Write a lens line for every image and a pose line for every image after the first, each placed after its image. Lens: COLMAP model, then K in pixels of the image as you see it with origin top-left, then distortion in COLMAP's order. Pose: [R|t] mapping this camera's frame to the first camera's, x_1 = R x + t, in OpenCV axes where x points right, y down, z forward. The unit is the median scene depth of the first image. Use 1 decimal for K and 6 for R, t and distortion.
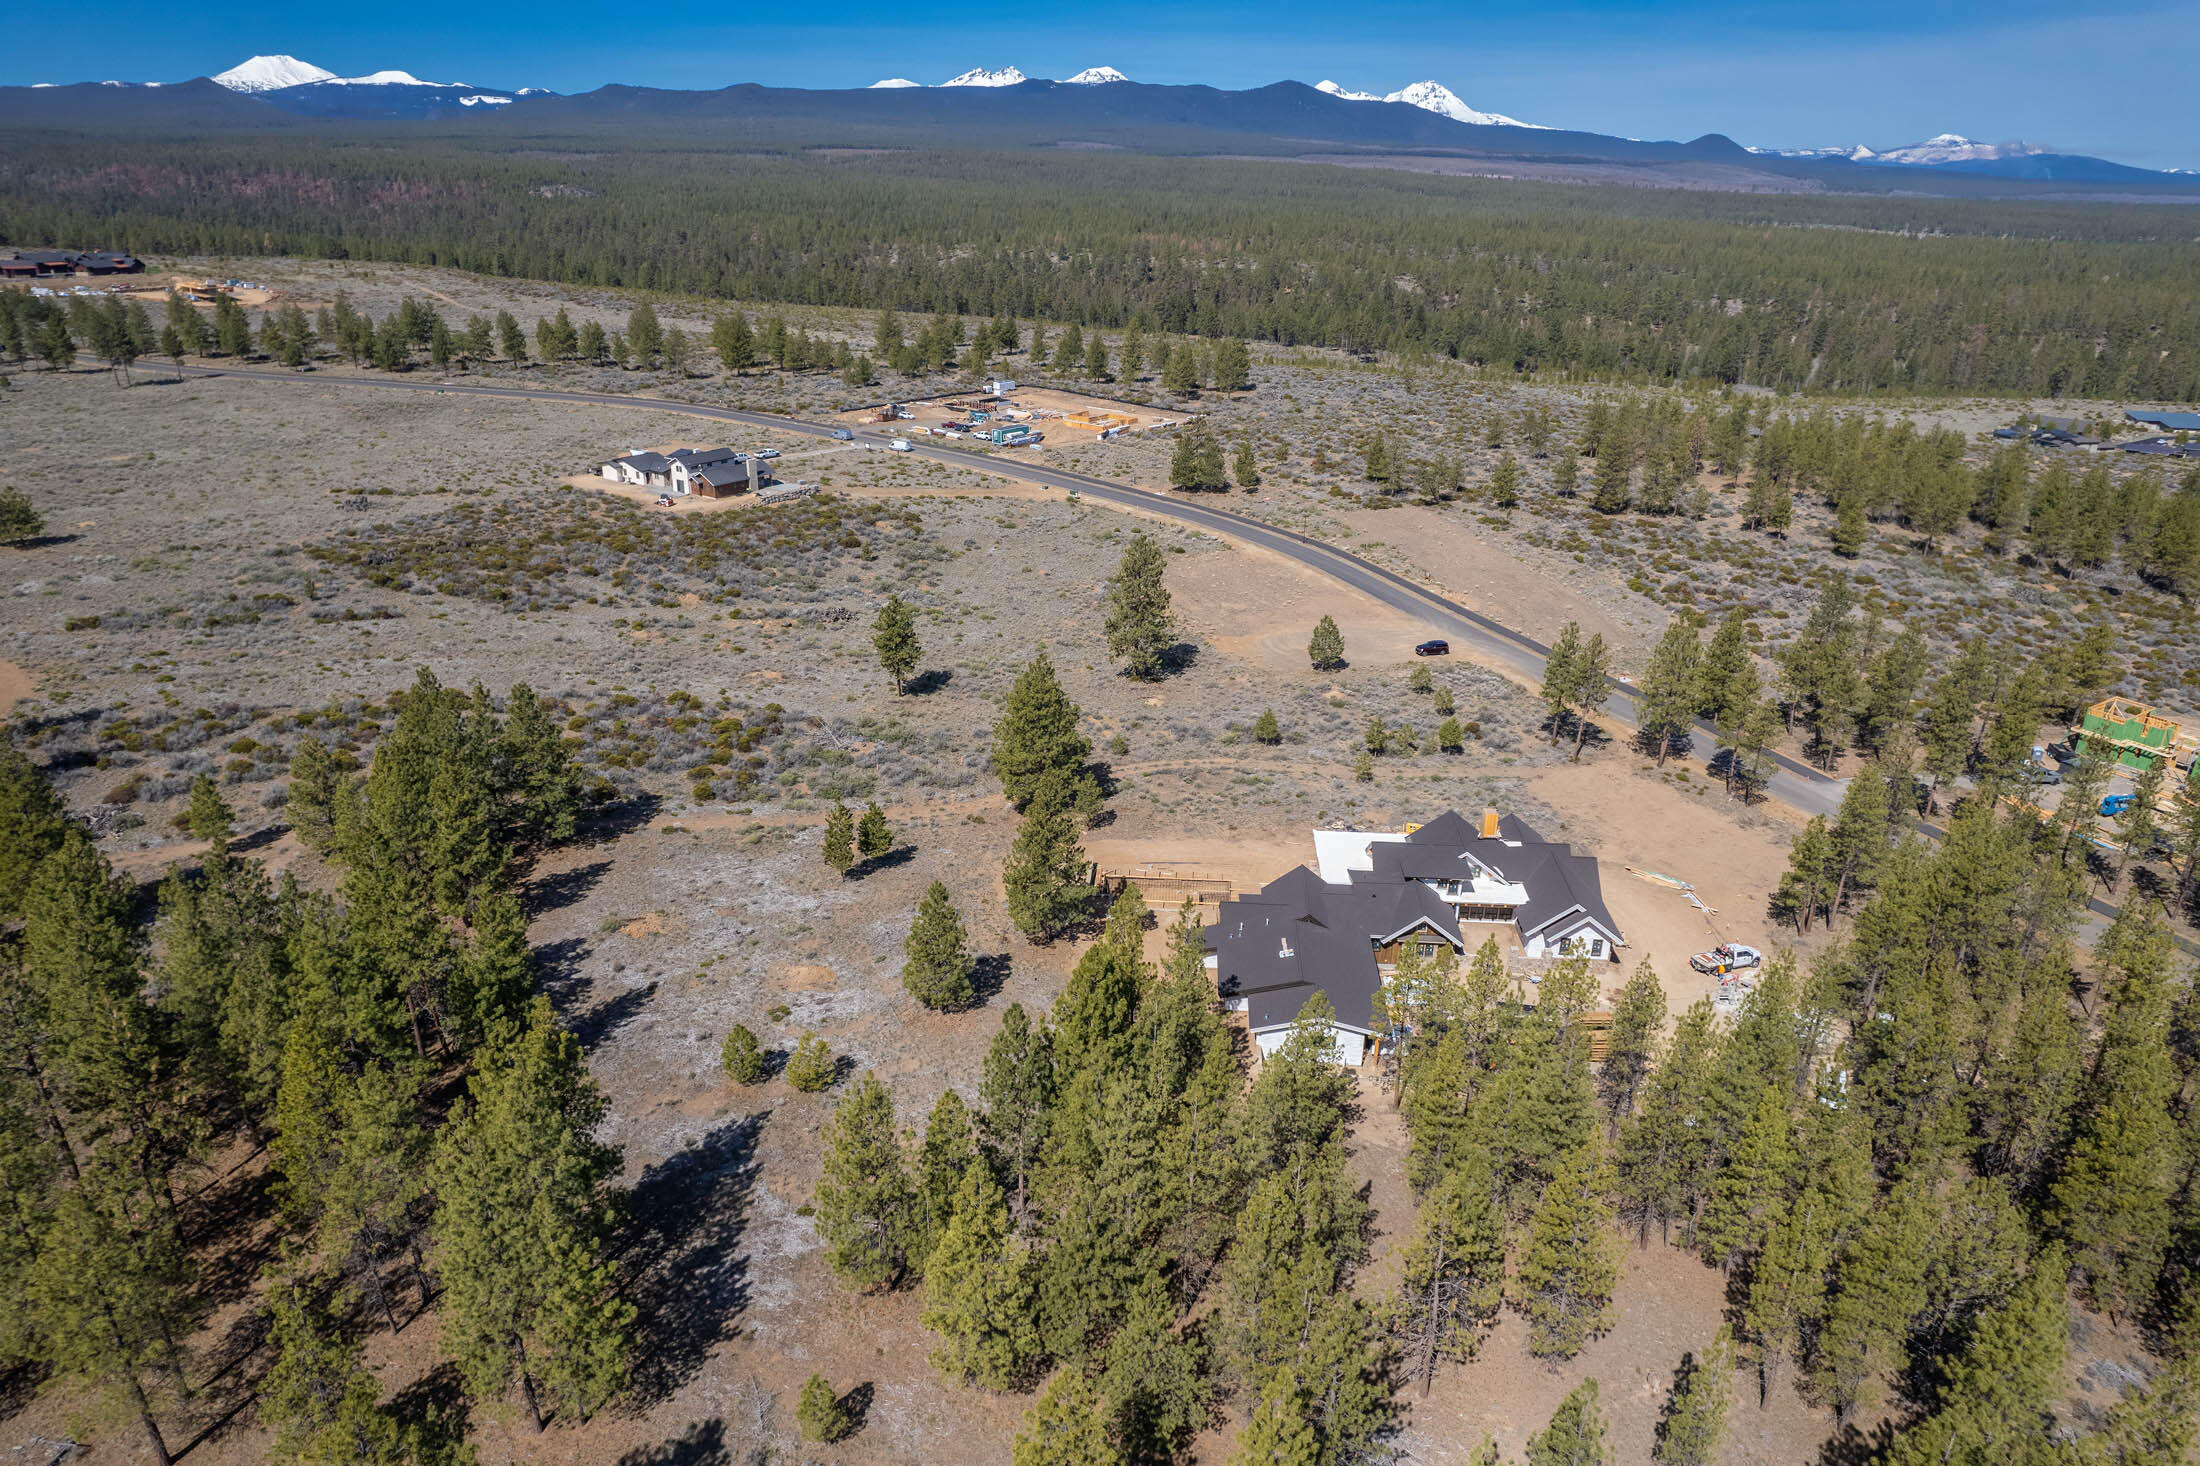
lens RADIAL K [[1414.2, 0, 1098.7], [0, 1414.2, 733.7], [0, 0, 1]] dist [-0.076048, 0.066872]
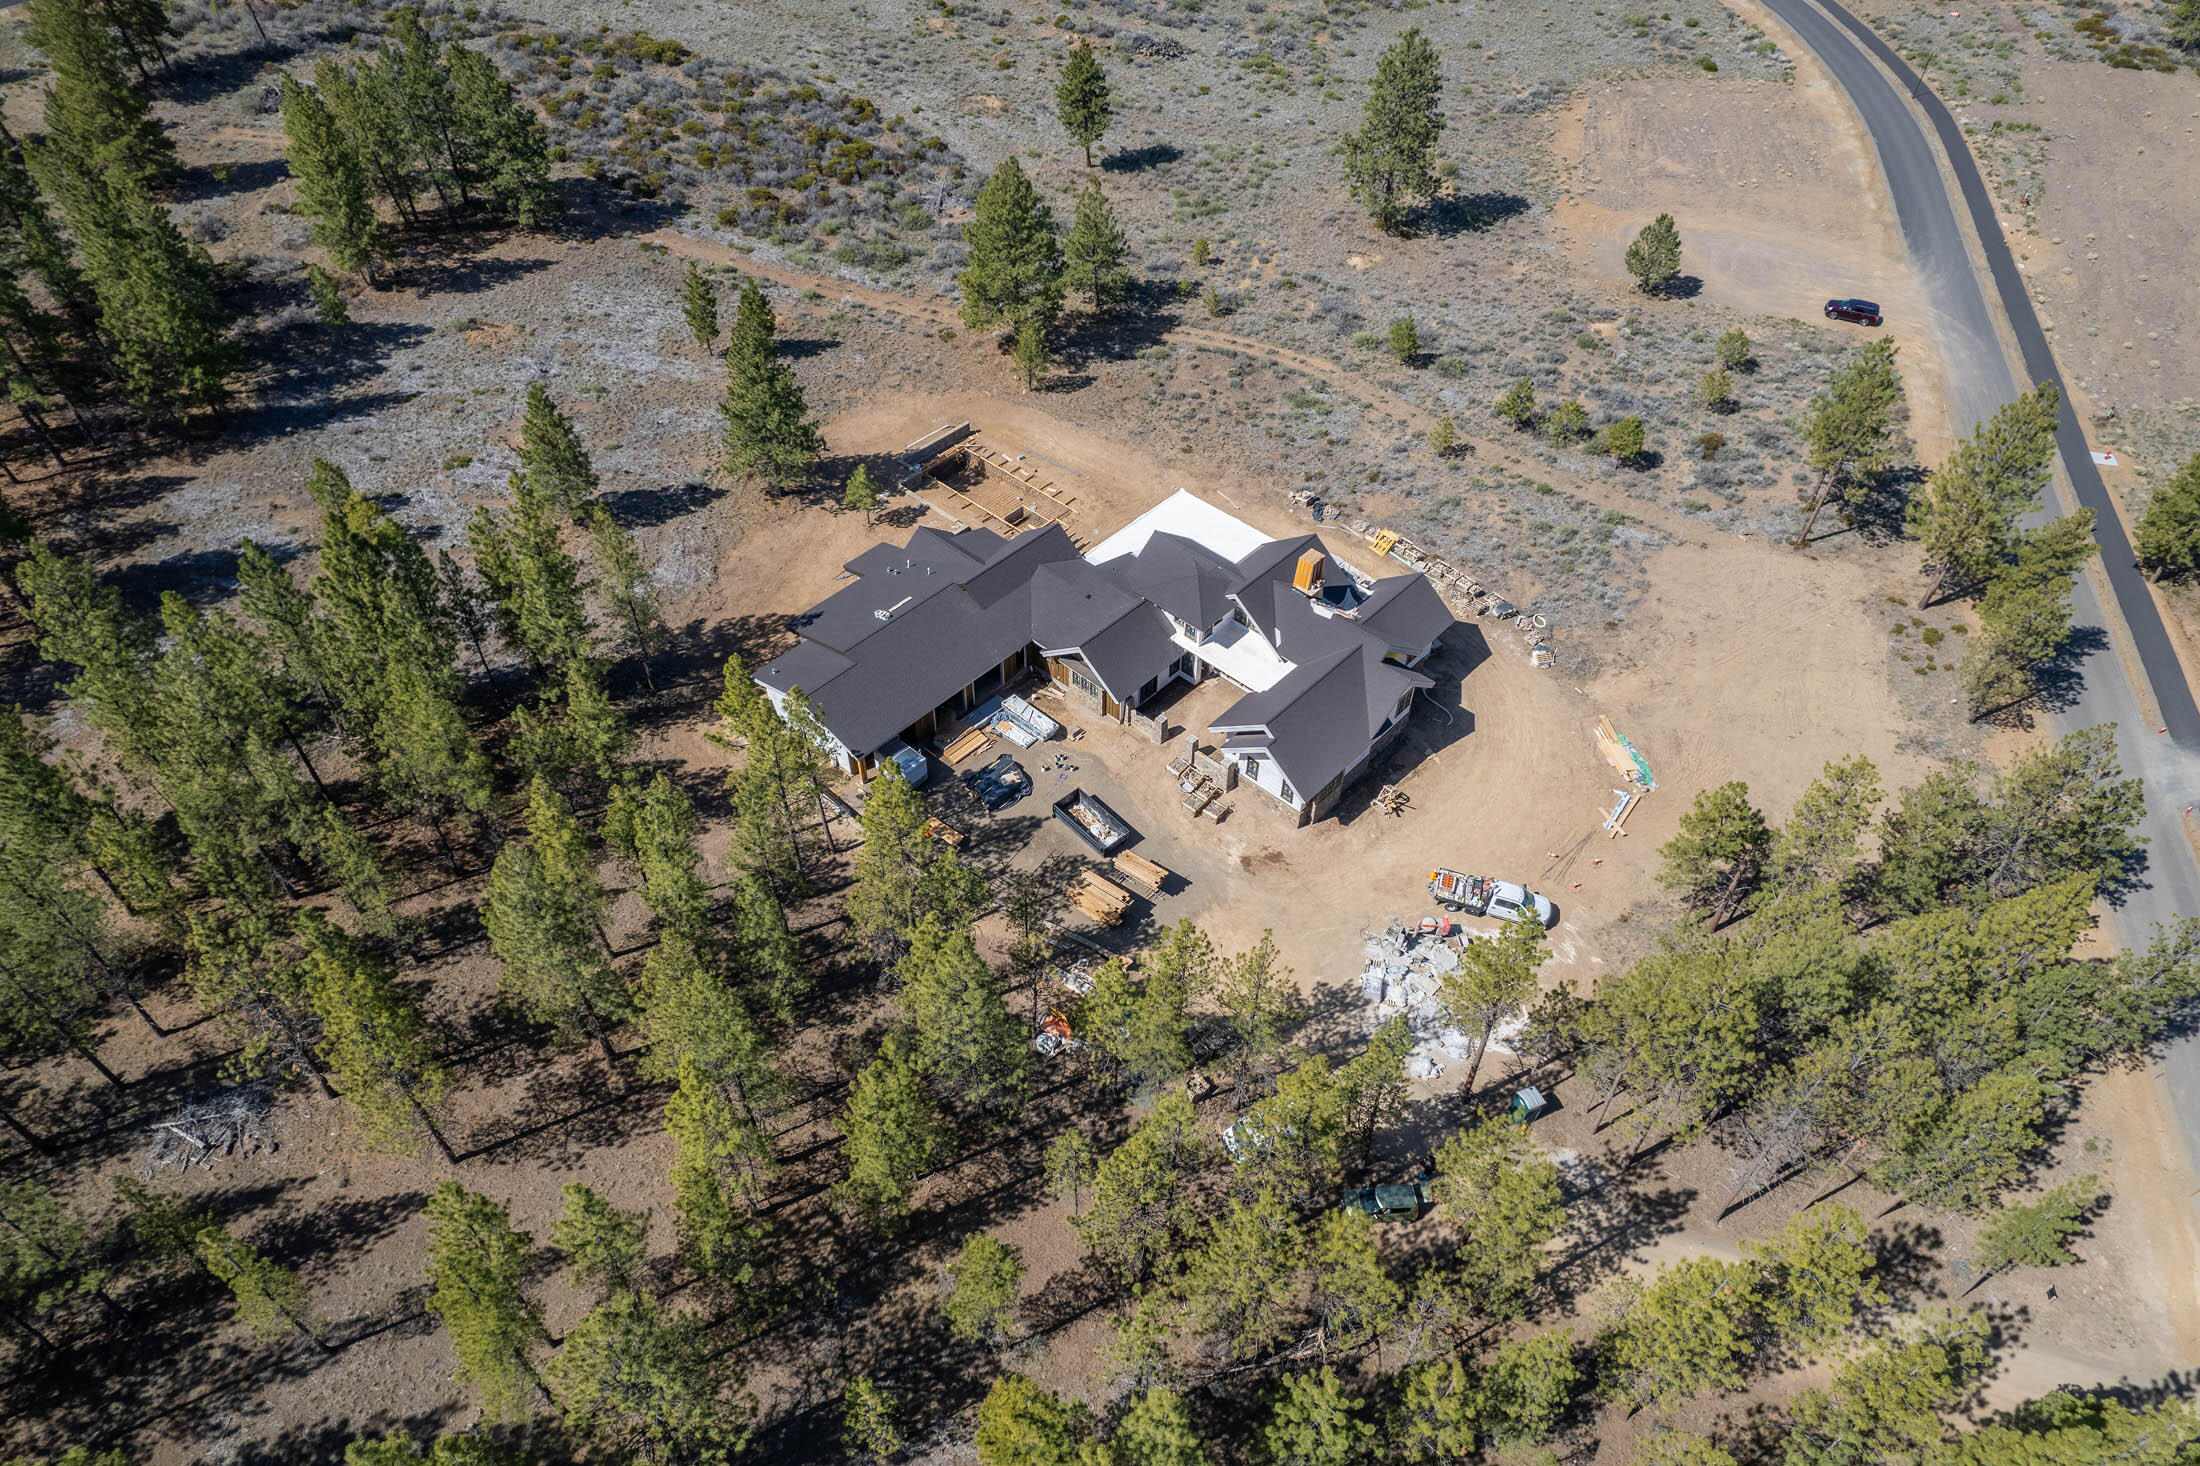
lens RADIAL K [[1418.1, 0, 1100.0], [0, 1418.1, 733.0], [0, 0, 1]] dist [-0.049181, -0.001342]
pose [[0.778037, 0.445151, -0.443282, 0.280208], [-0.237690, 0.861754, 0.448200, -0.081495], [0.581517, -0.243352, 0.776285, 0.190070]]
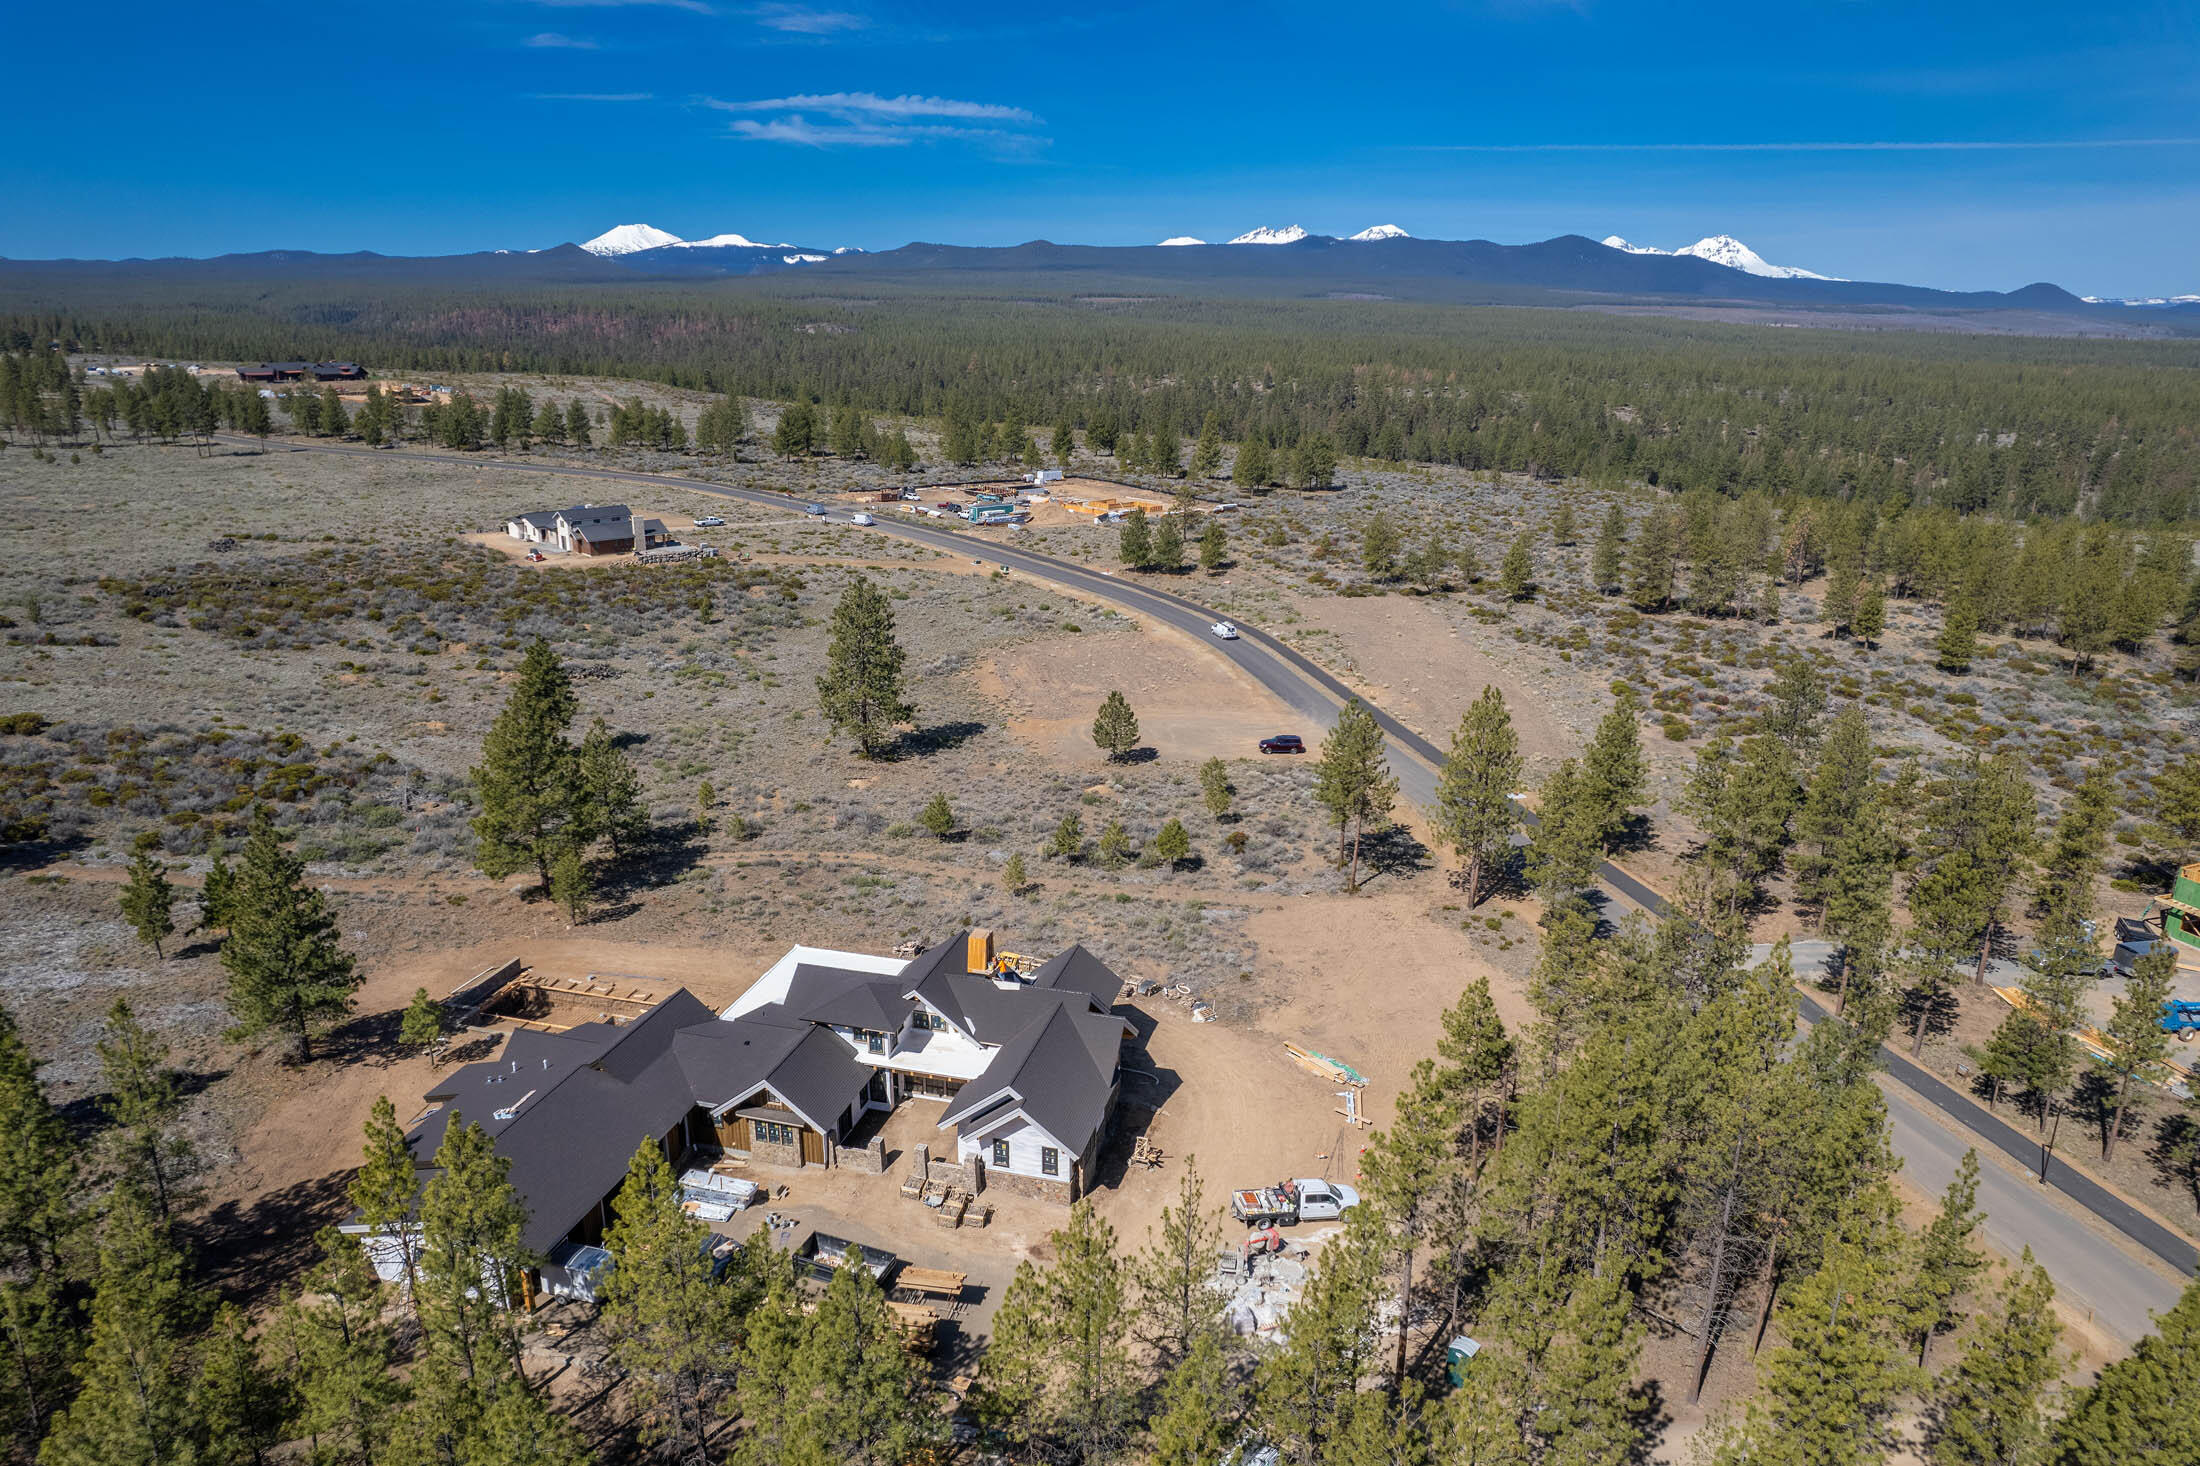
lens RADIAL K [[1409.8, 0, 1097.9], [0, 1409.8, 737.9], [0, 0, 1]] dist [-0.070737, 0.061769]
pose [[0.981757, 0.050735, -0.183248, 0.229945], [-0.068032, 0.993672, -0.089369, 0.009881], [0.177554, 0.100205, 0.978996, 0.180626]]
